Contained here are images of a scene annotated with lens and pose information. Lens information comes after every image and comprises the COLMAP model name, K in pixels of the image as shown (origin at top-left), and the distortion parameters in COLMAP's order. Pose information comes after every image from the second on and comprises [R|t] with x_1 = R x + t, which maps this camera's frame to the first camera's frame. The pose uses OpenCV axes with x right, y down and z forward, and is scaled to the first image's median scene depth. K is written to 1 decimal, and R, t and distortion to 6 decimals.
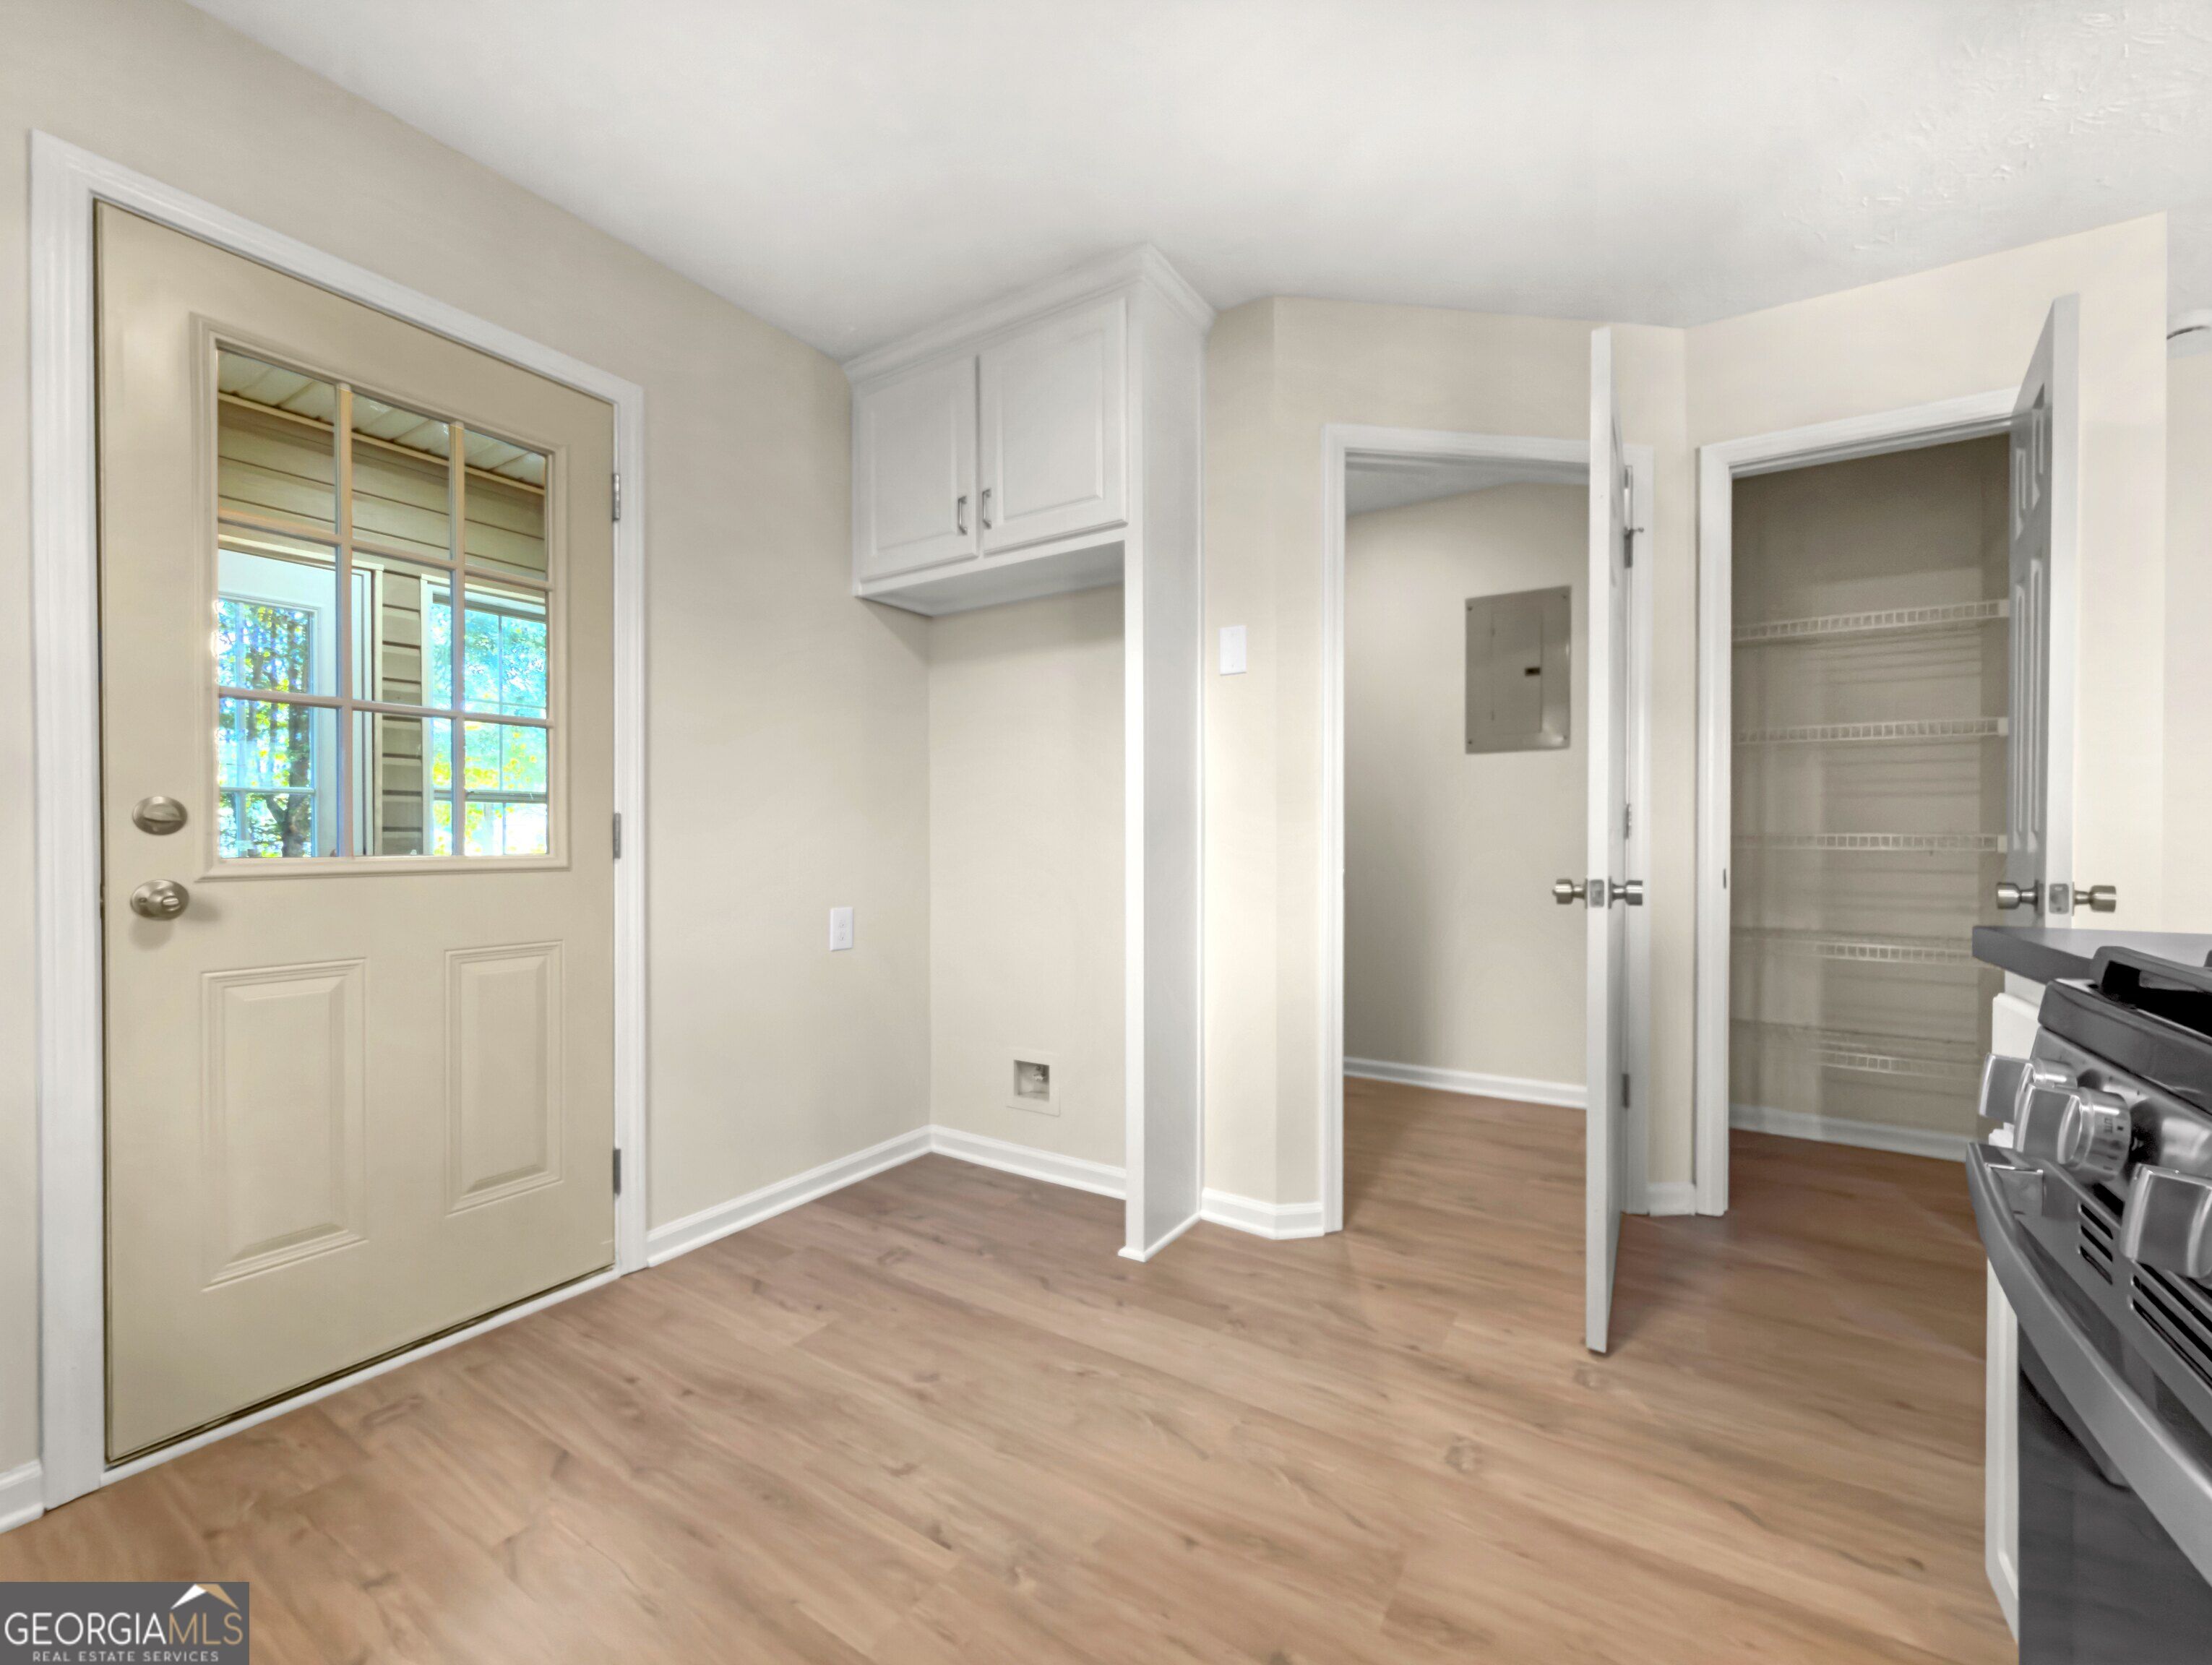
lens RADIAL K [[894.1, 0, 1110.0], [0, 894.1, 836.0], [0, 0, 1]] dist [0.001916, -0.000935]
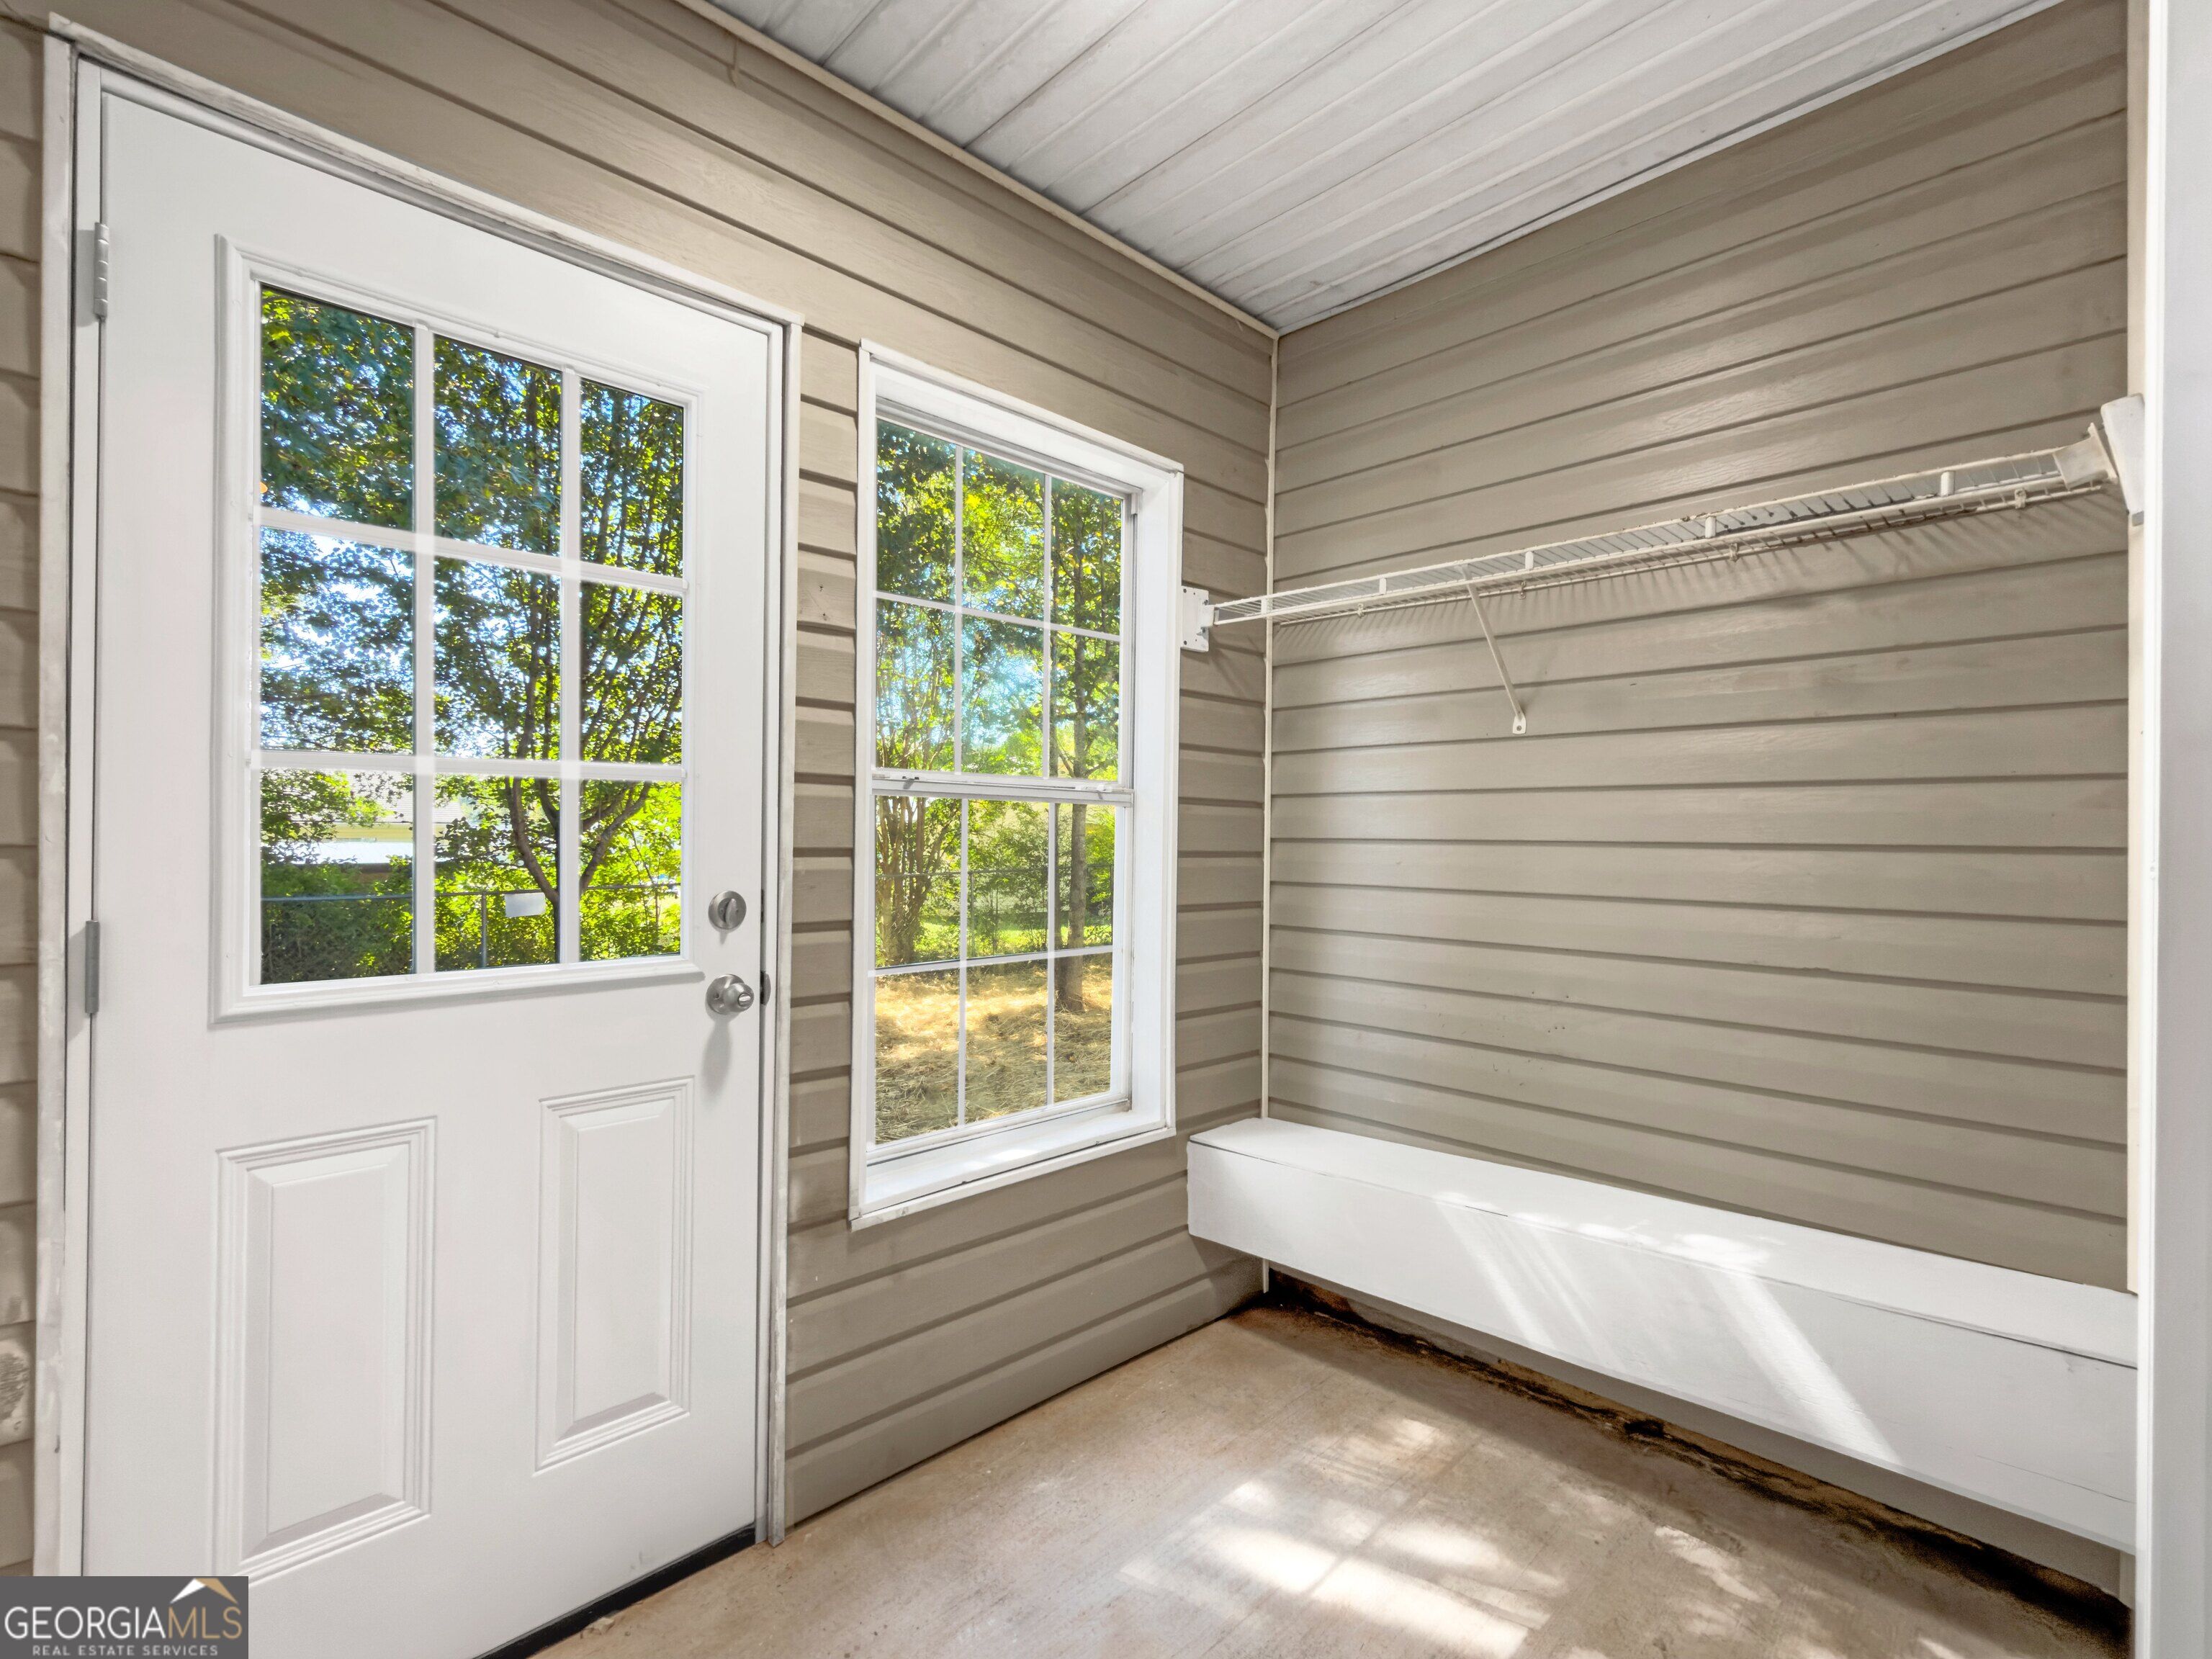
lens RADIAL K [[1021.8, 0, 1118.2], [0, 1021.8, 838.2], [0, 0, 1]] dist [0.002019, 0.000092]
pose [[0.972648, 0.013275, -0.231903, -0.882883], [-0.014853, 0.999877, -0.005058, -0.026910], [0.231808, 0.008364, 0.972726, 0.860011]]
